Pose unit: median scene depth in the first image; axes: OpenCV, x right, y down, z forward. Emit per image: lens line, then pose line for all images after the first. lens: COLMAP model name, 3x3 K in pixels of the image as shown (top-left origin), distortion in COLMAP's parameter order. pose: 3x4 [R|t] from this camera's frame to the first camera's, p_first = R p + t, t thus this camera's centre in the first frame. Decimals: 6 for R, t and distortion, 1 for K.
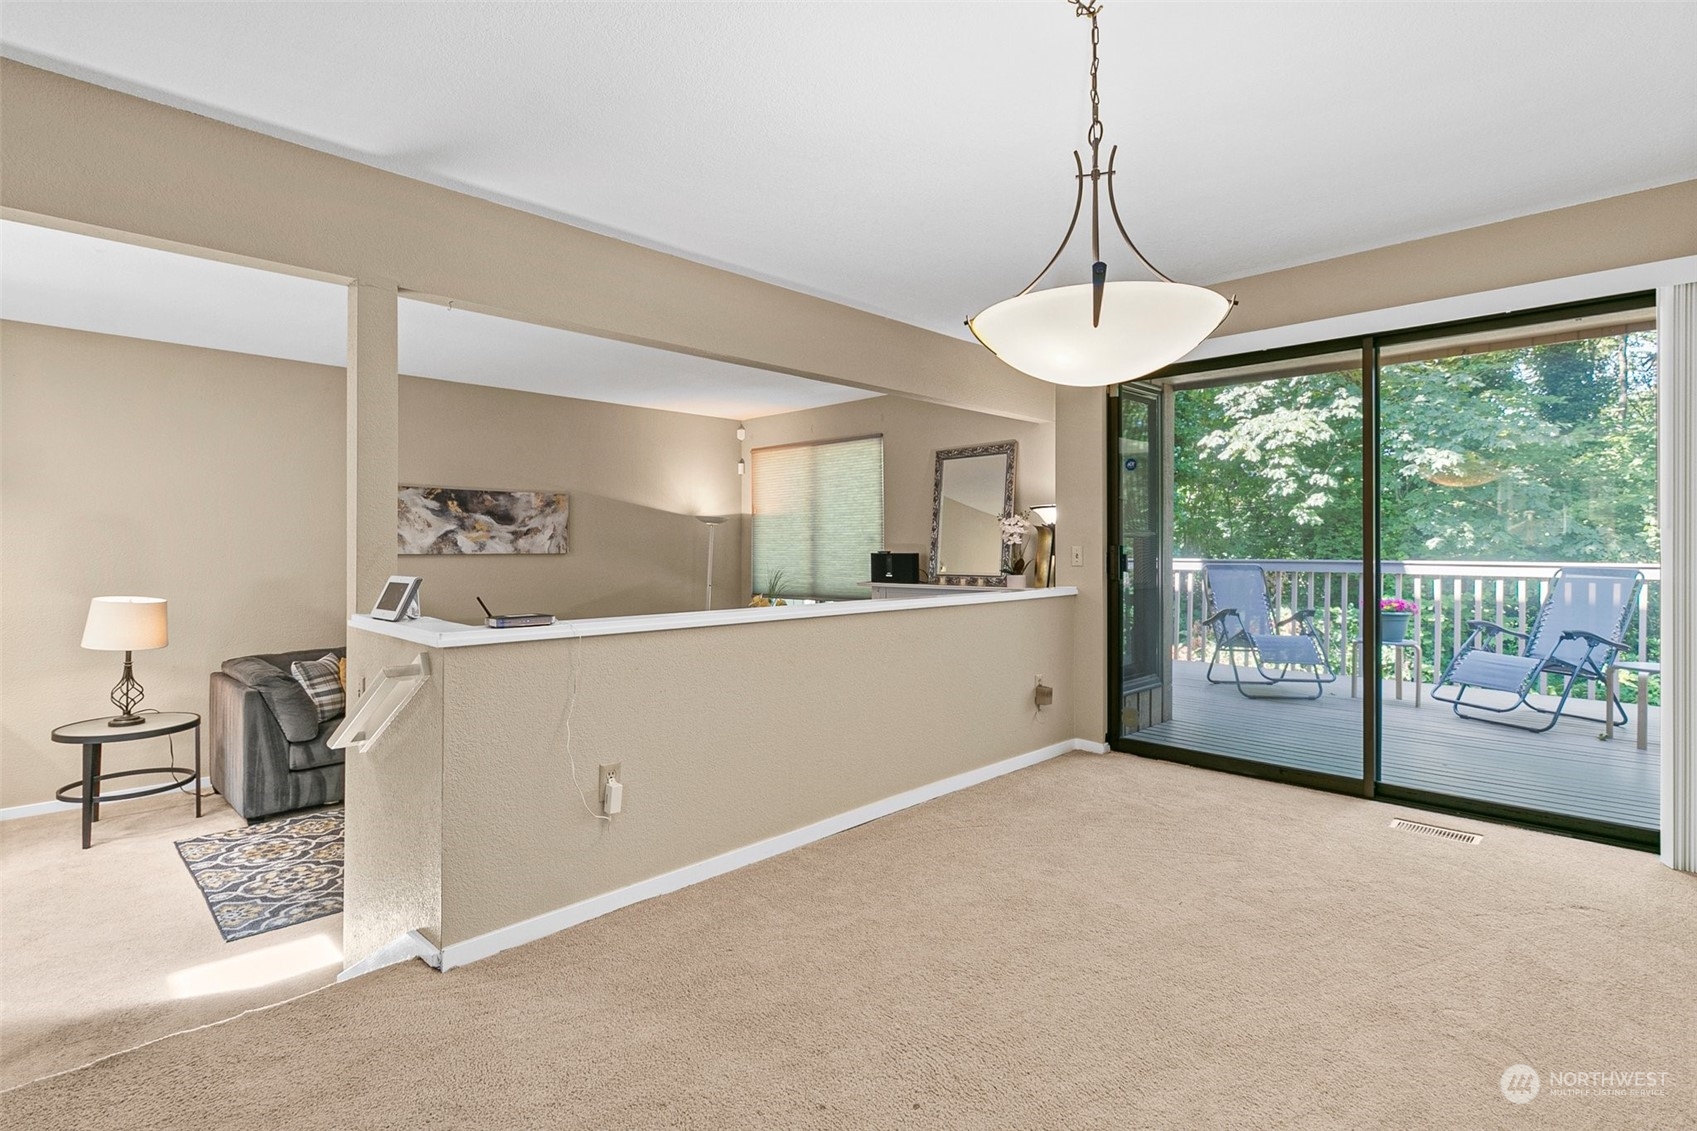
lens RADIAL K [[827.0, 0, 852.4], [0, 827.0, 556.1], [0, 0, 1]] dist [-0.000891, 0.002009]
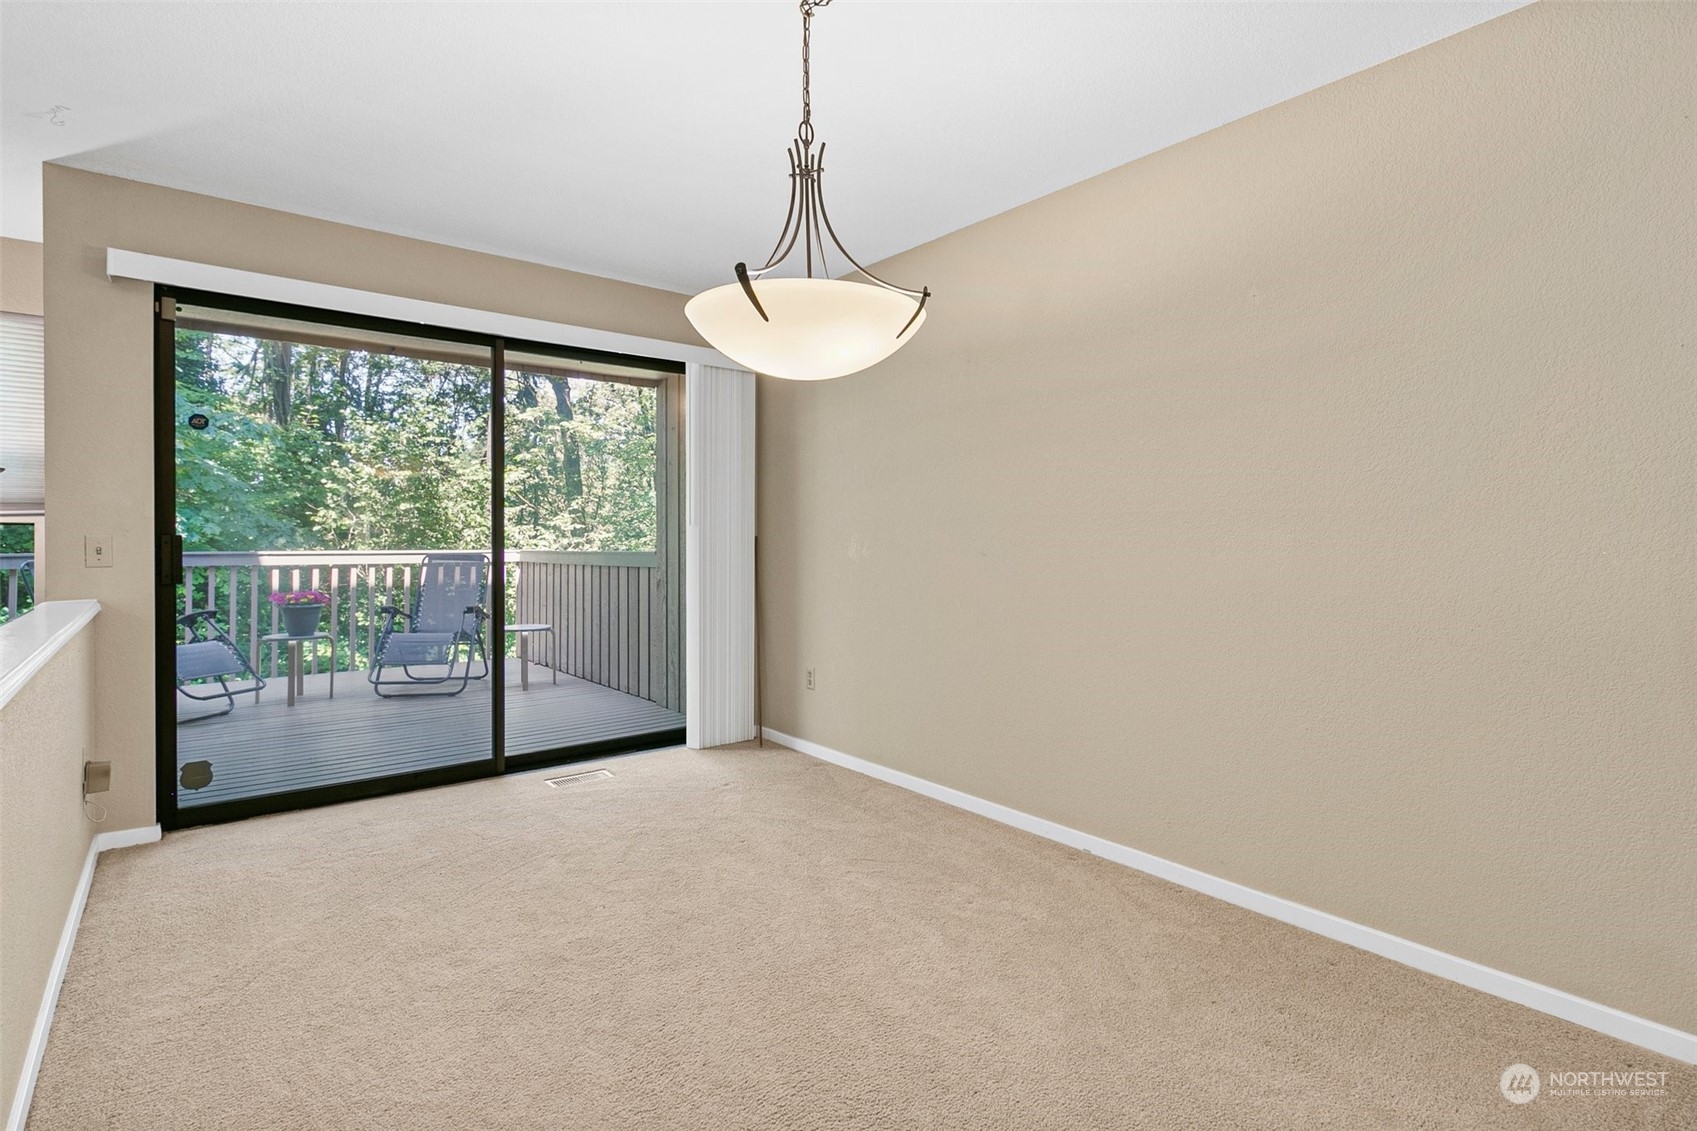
lens RADIAL K [[827.0, 0, 854.7], [0, 827.0, 553.6], [0, 0, 1]] dist [-0.000891, 0.002009]
pose [[0.107843, -0.020843, 0.993949, -0.198282], [0.011293, 0.999741, 0.019739, -0.003122], [-0.994104, 0.009096, 0.108050, 0.227356]]
